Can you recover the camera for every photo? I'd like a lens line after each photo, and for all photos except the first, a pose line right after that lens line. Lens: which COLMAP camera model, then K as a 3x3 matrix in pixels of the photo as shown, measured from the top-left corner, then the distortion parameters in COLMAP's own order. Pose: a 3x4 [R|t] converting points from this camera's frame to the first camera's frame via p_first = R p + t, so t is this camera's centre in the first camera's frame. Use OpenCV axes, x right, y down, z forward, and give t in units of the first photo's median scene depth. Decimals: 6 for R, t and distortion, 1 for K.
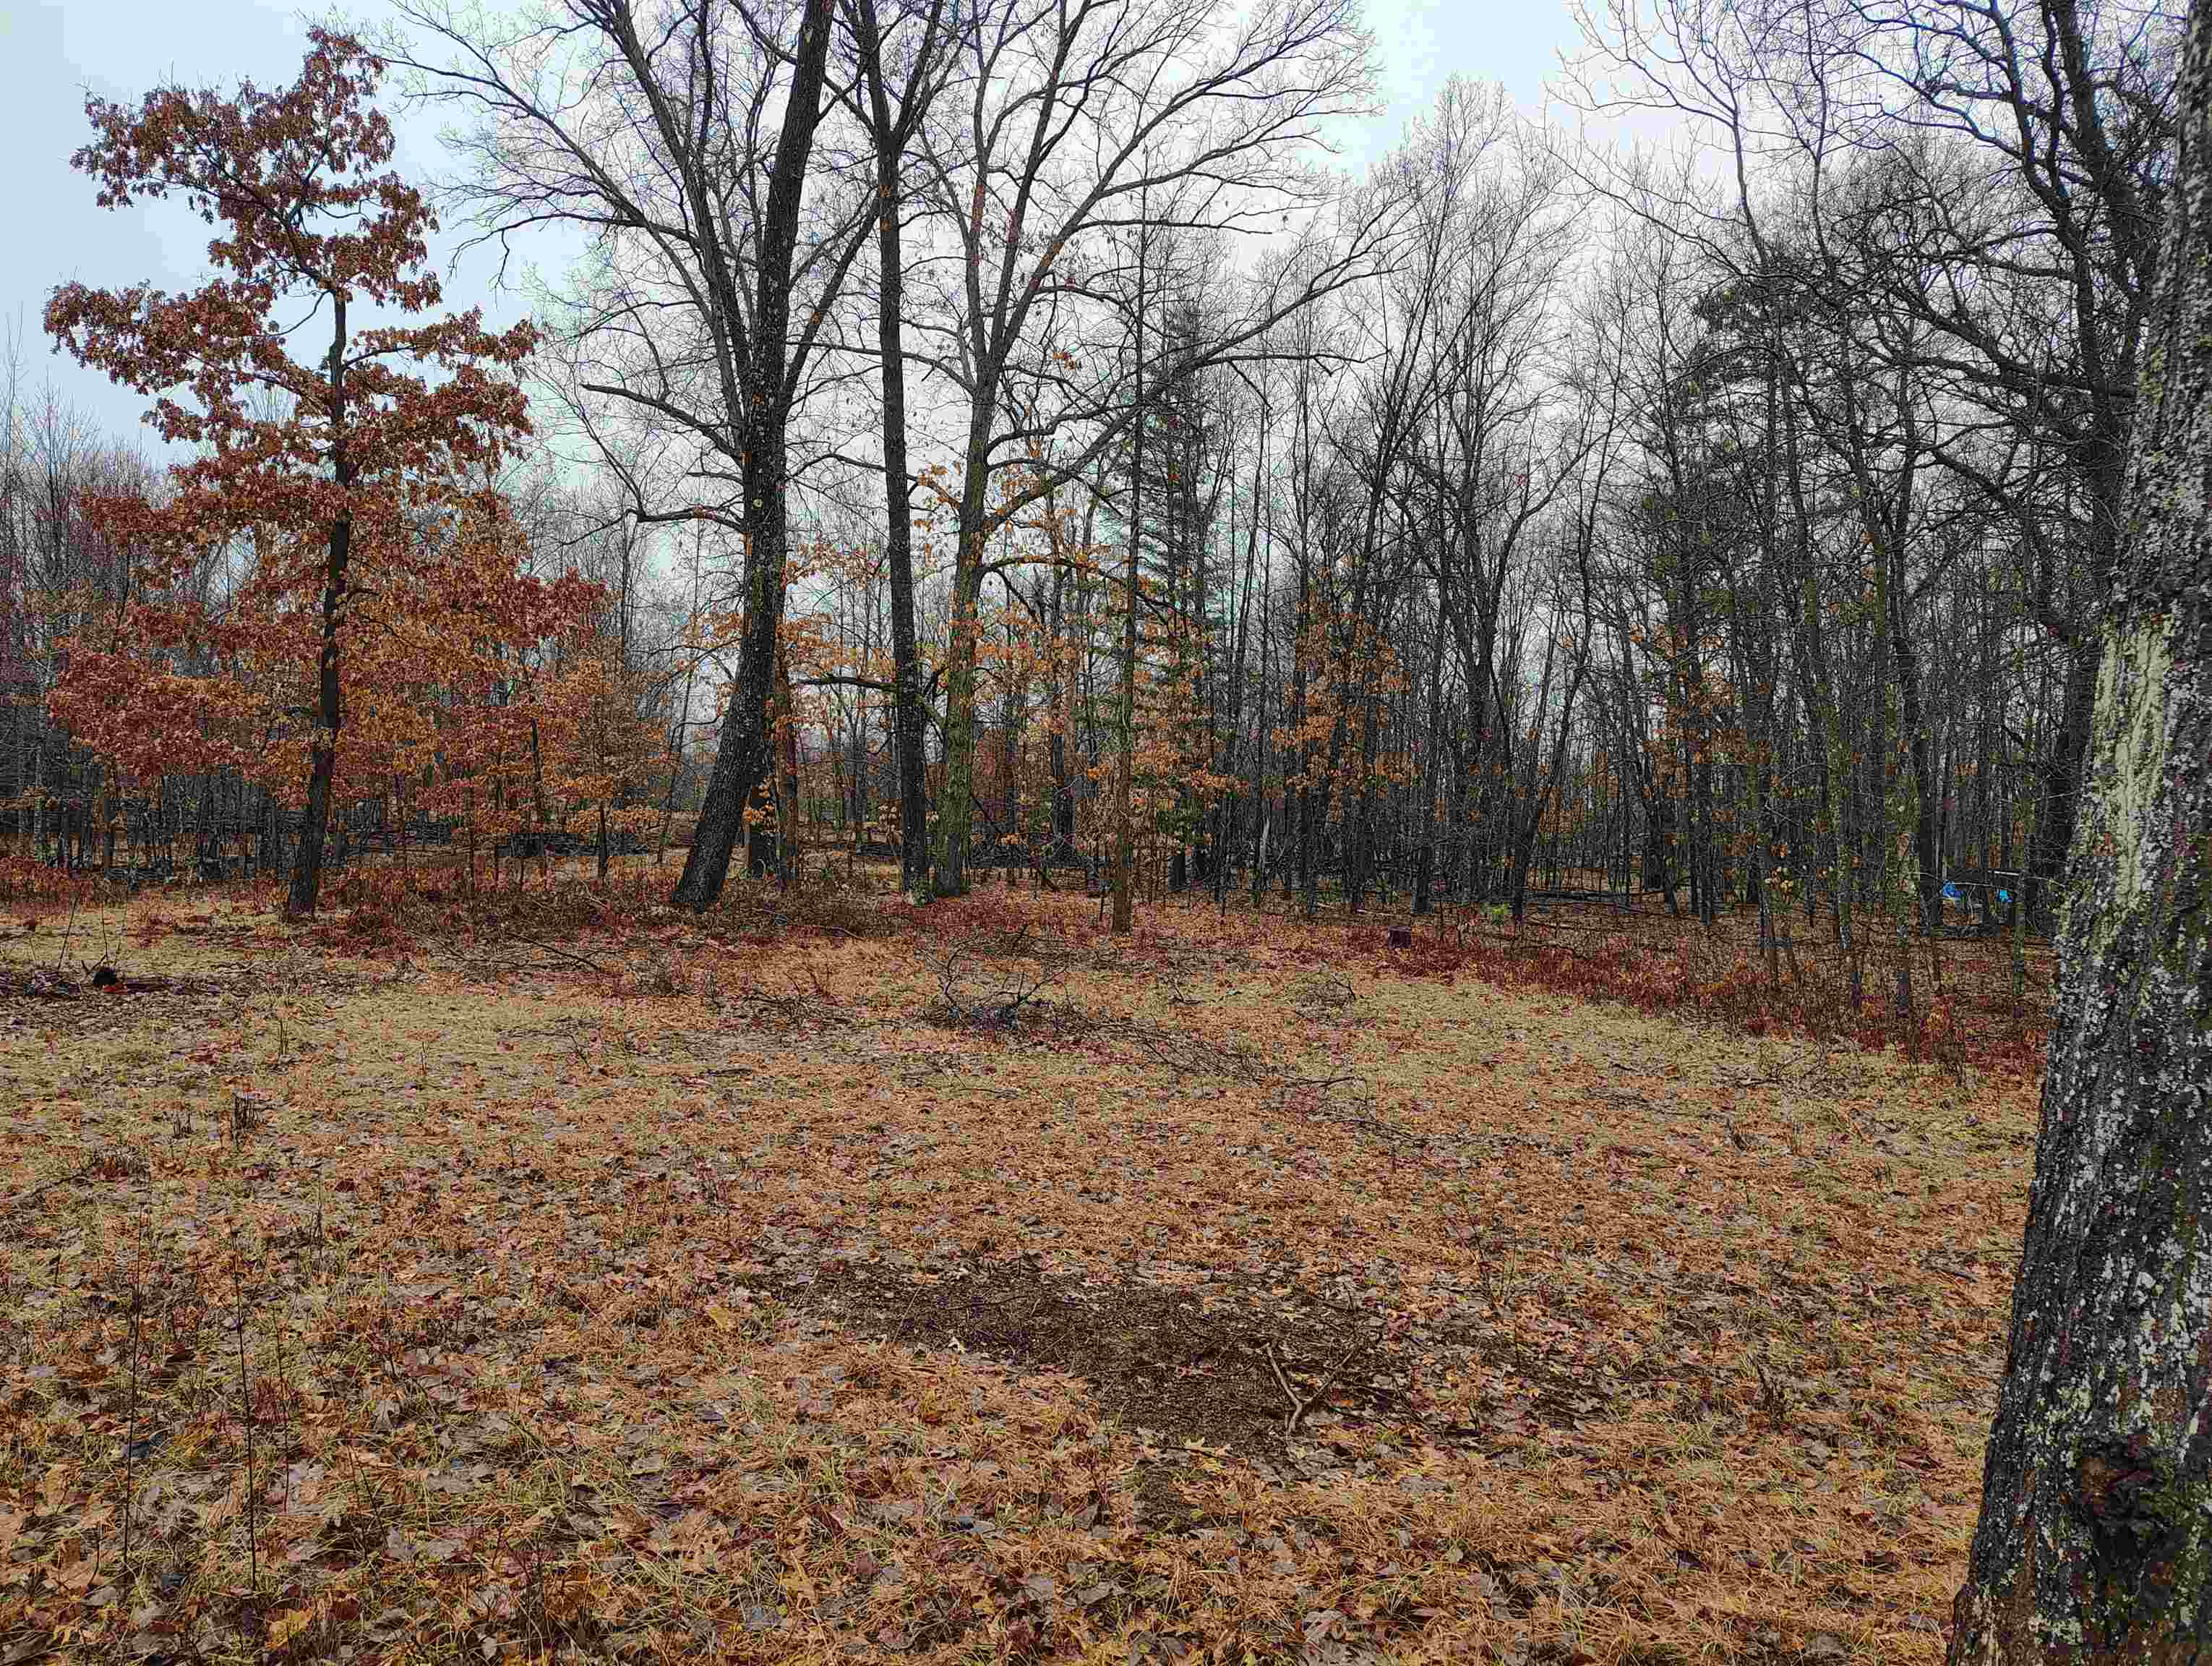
lens RADIAL K [[1589.6, 0, 1102.8], [0, 1589.6, 831.8], [0, 0, 1]] dist [0.048929, -0.053209]
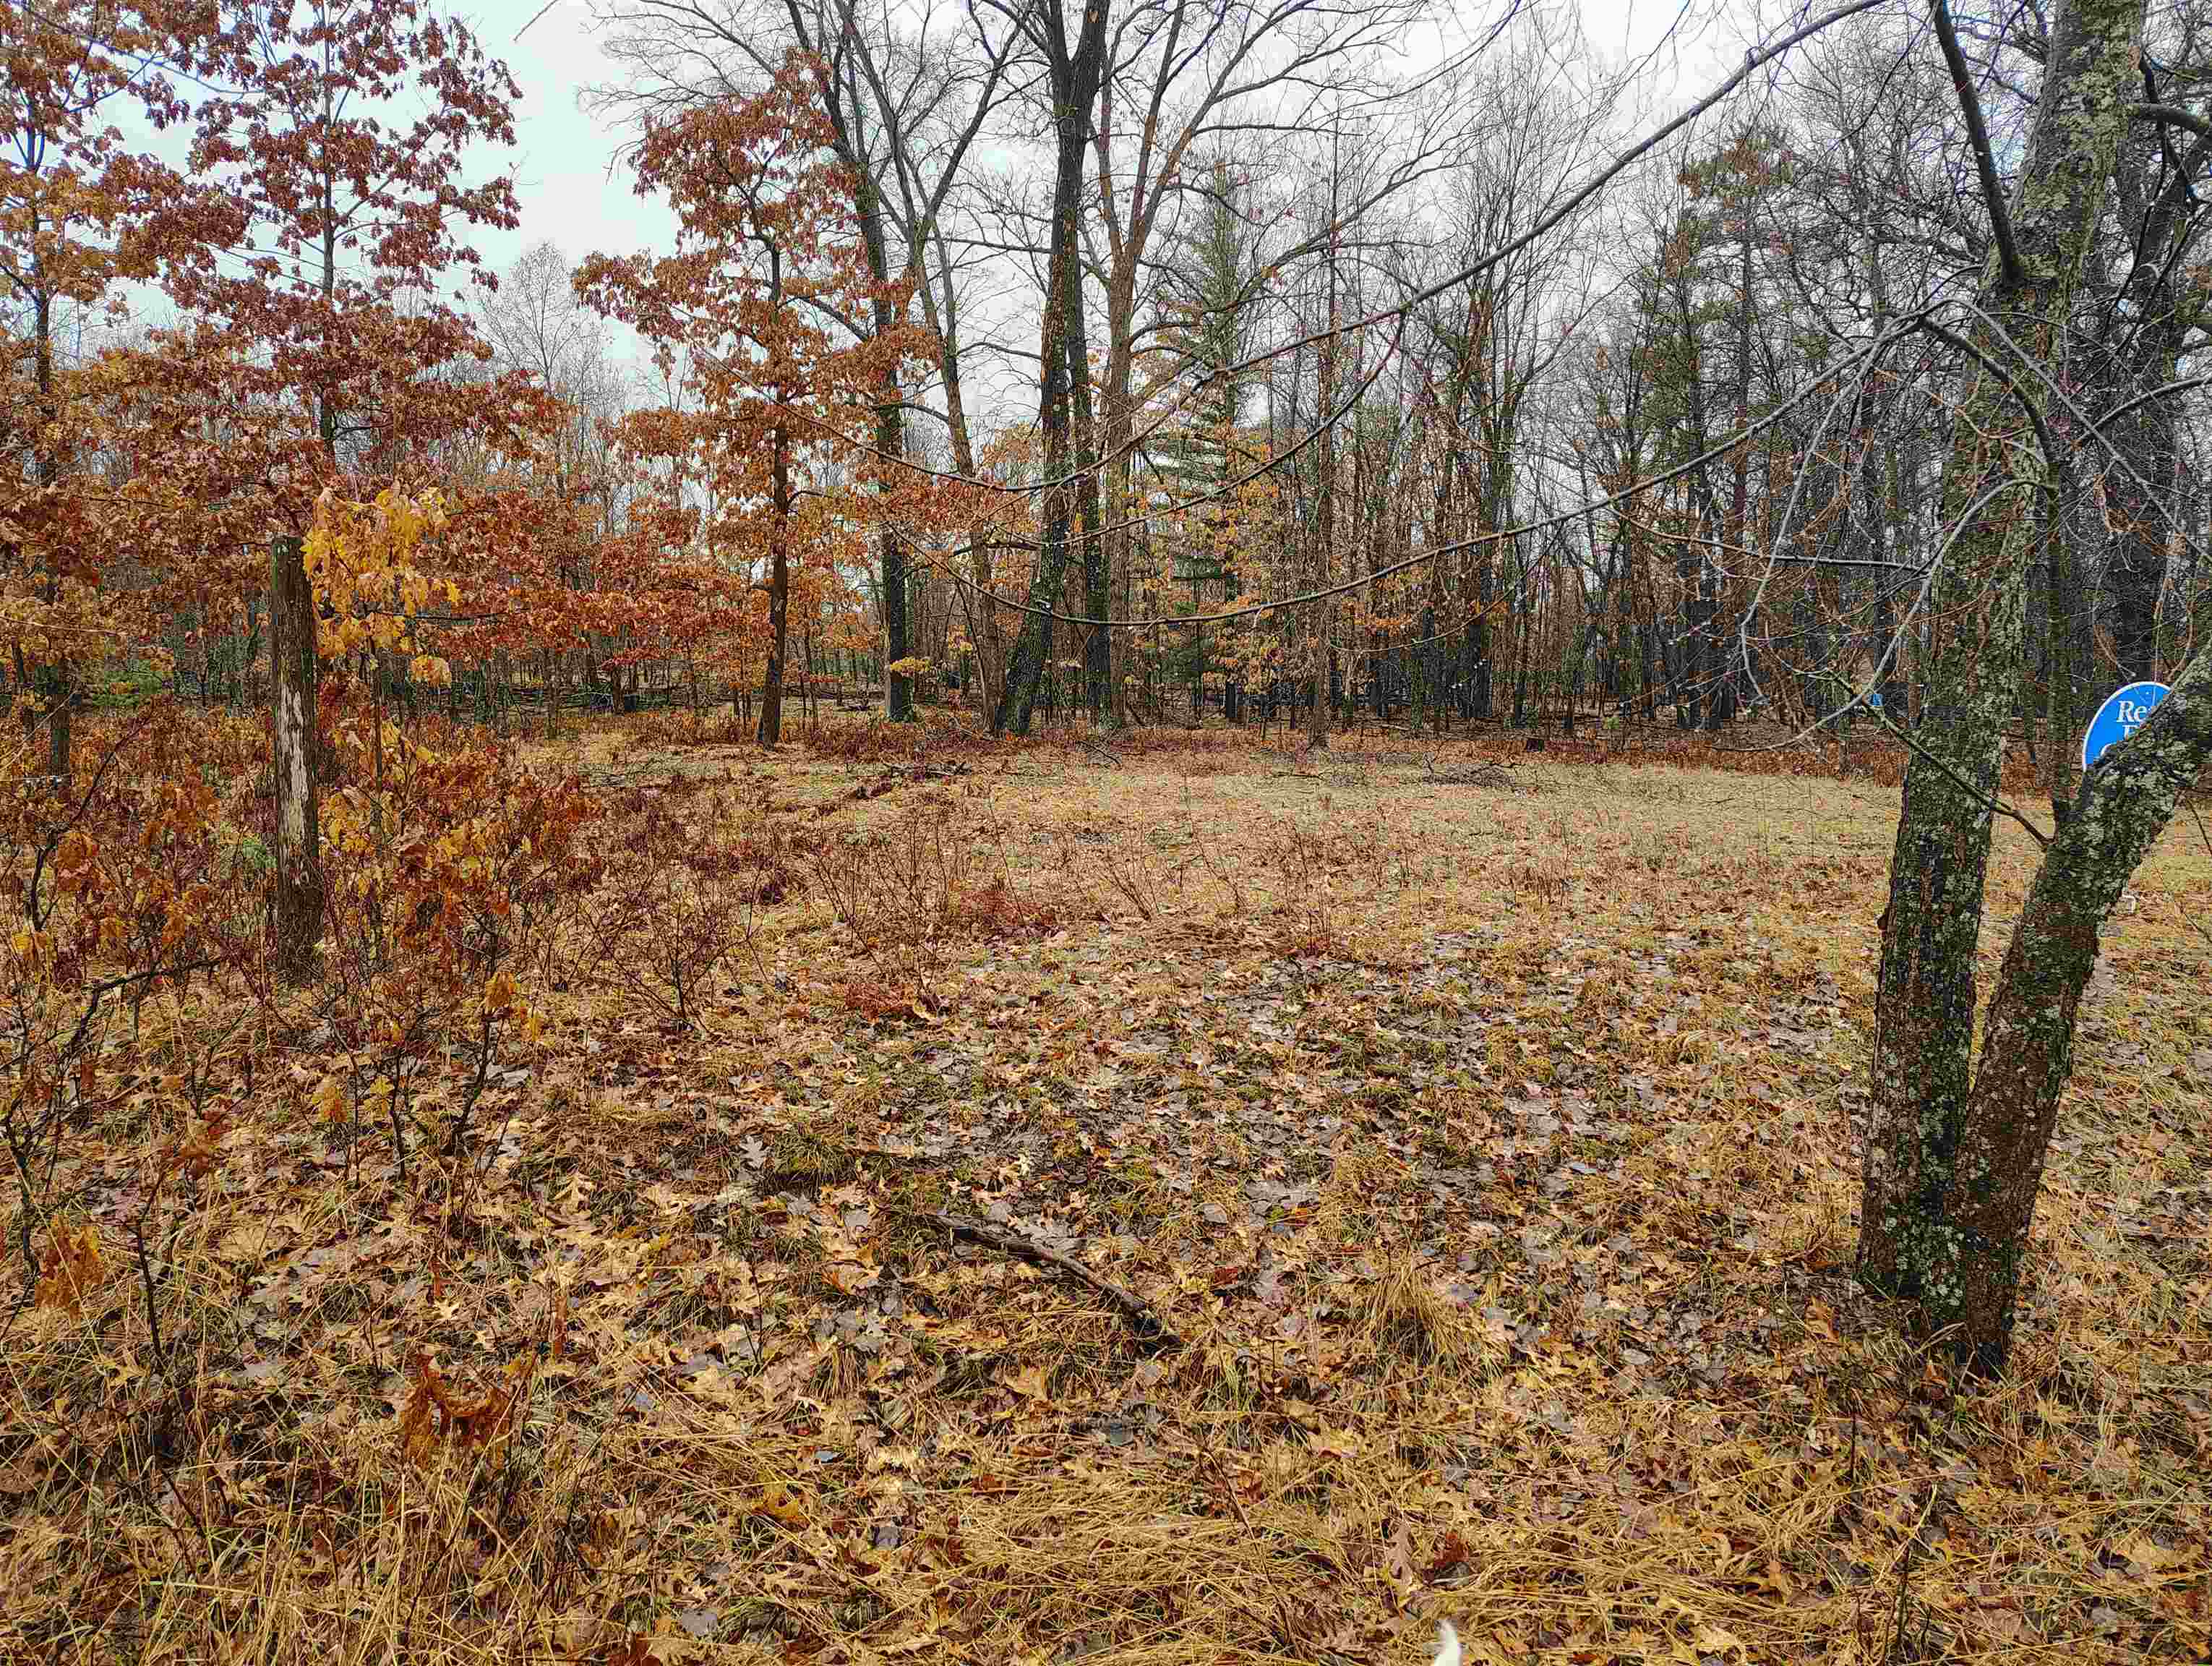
lens RADIAL K [[1589.6, 0, 1120.6], [0, 1589.6, 822.1], [0, 0, 1]] dist [0.048929, -0.053209]
pose [[0.997005, -0.035848, 0.068526, -0.161128], [0.029542, 0.995420, 0.090919, 0.001213], [-0.071472, -0.088622, 0.993498, -0.156892]]
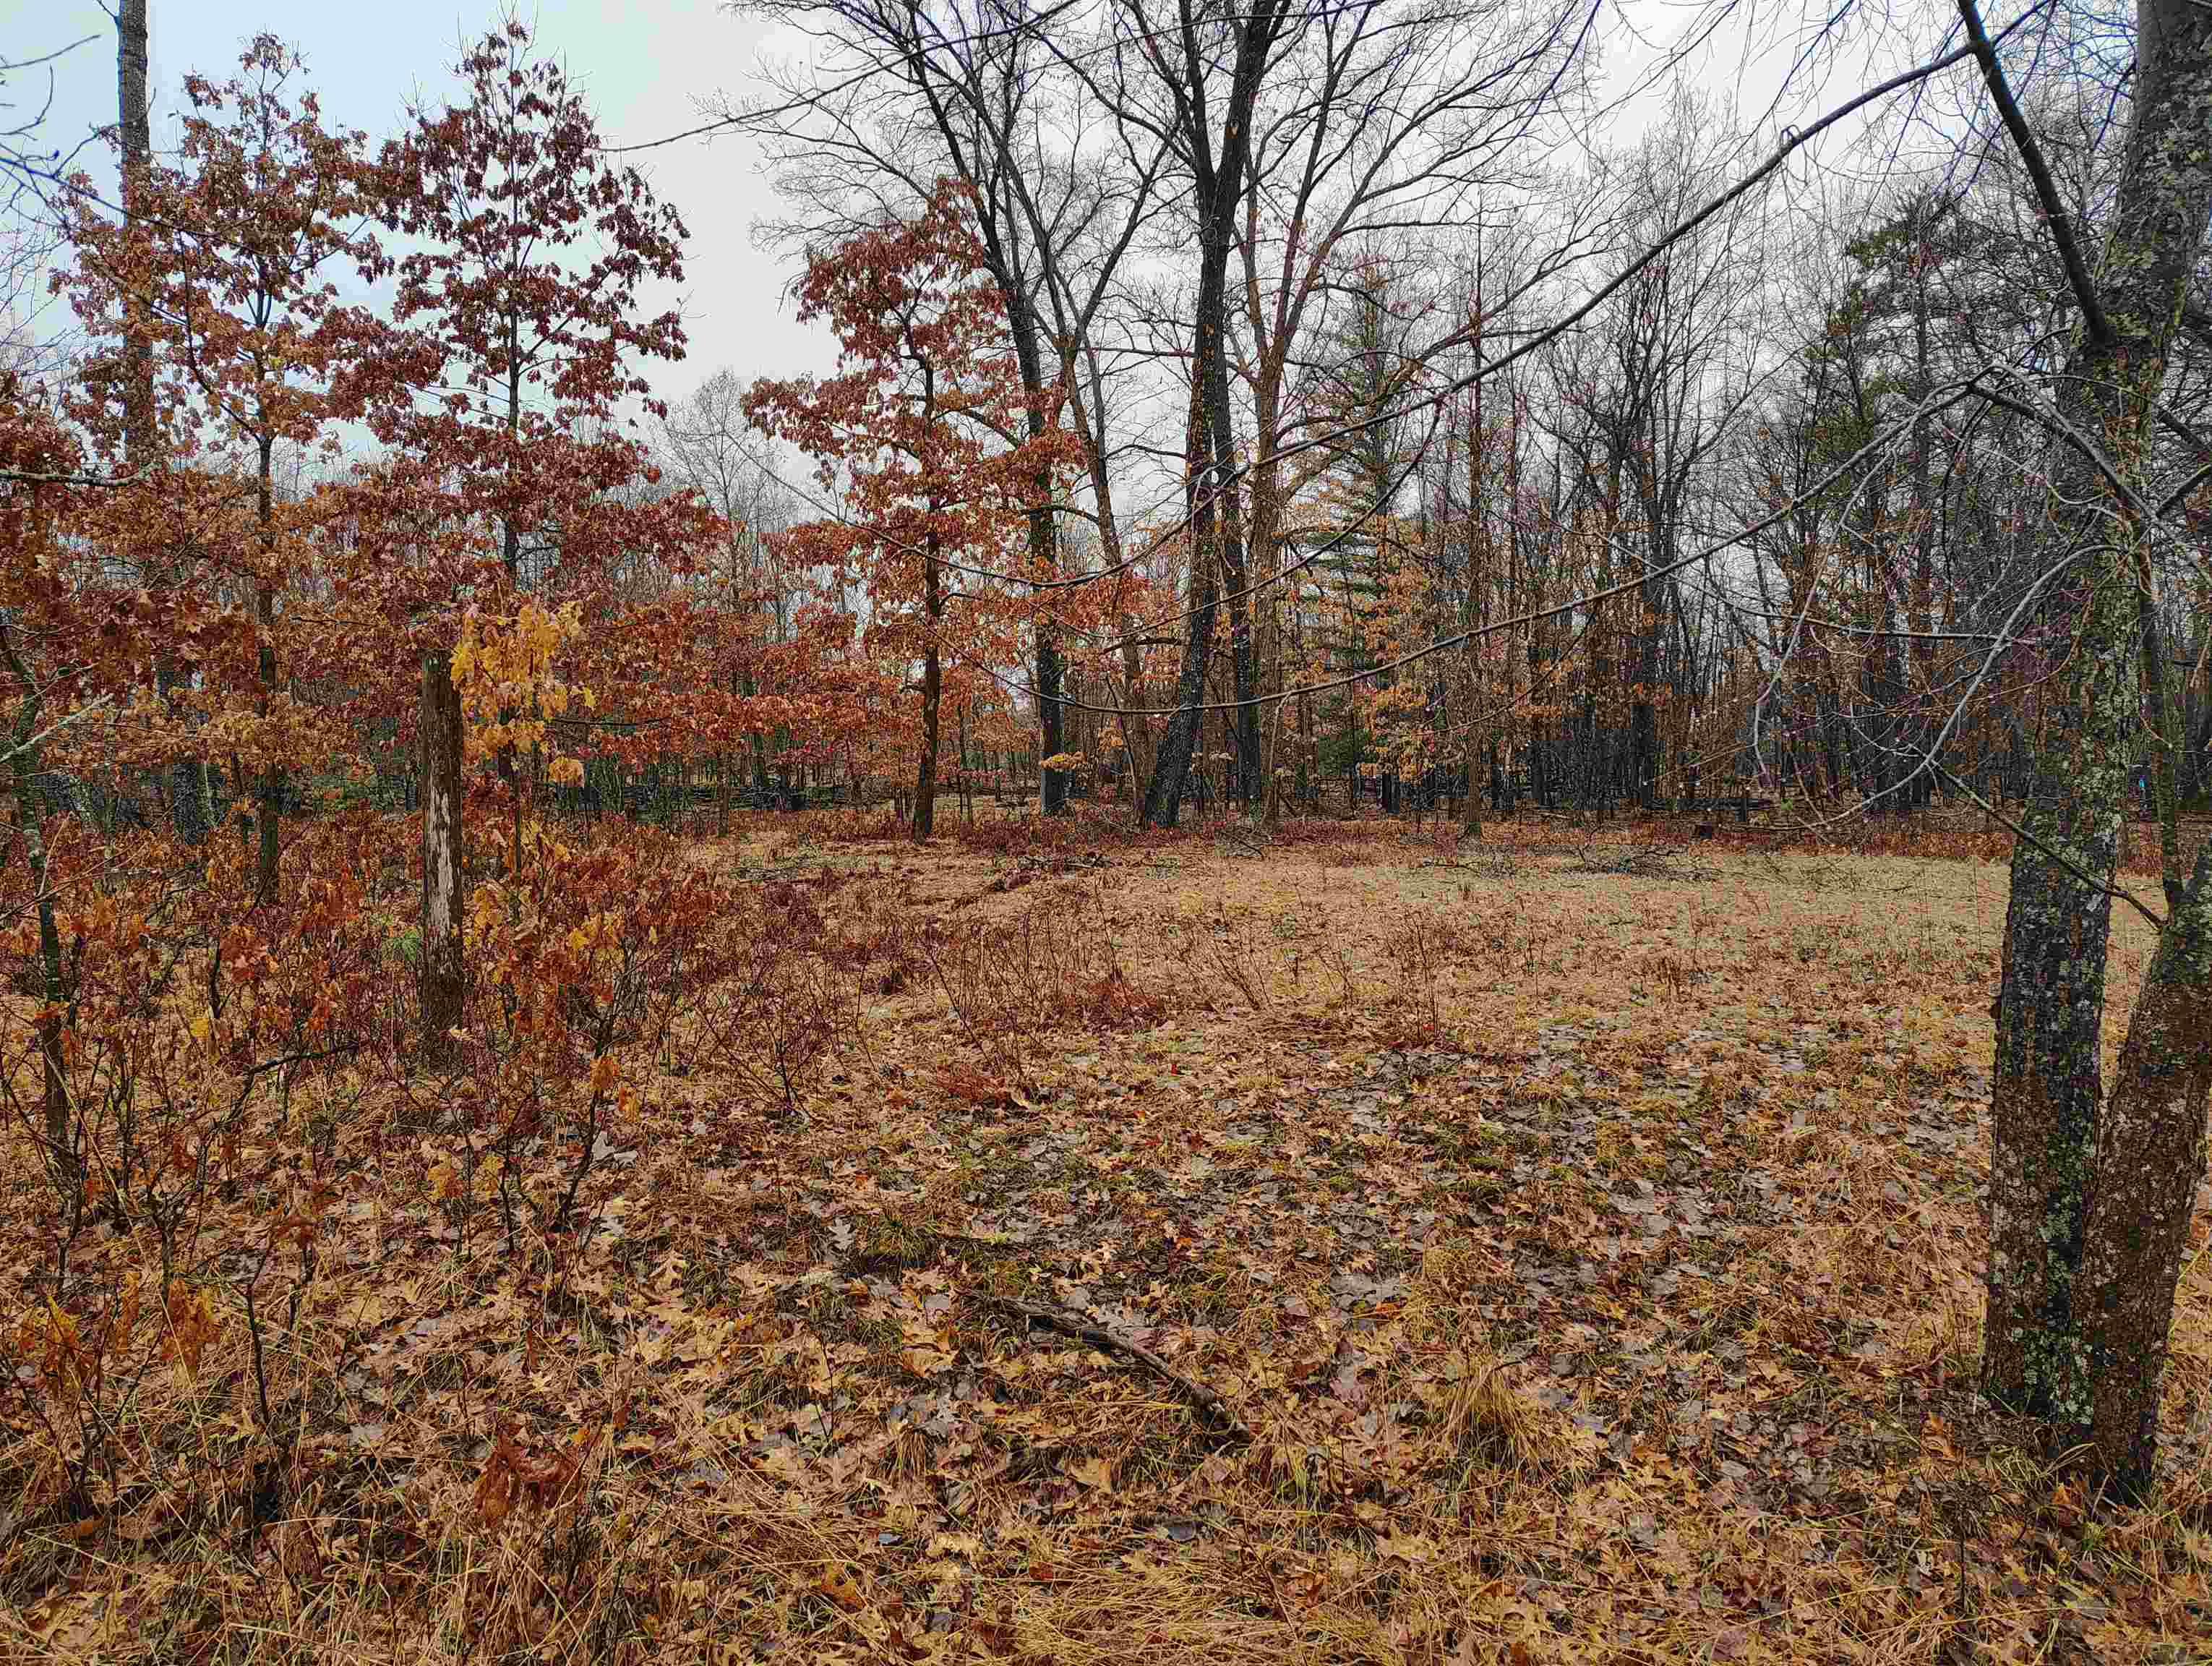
lens RADIAL K [[1589.6, 0, 1095.4], [0, 1589.6, 821.7], [0, 0, 1]] dist [0.048929, -0.053209]
pose [[0.998004, -0.043690, -0.045608, -0.155084], [0.044992, 0.998597, 0.027924, 0.001737], [0.044324, -0.029920, 0.998569, -0.158513]]
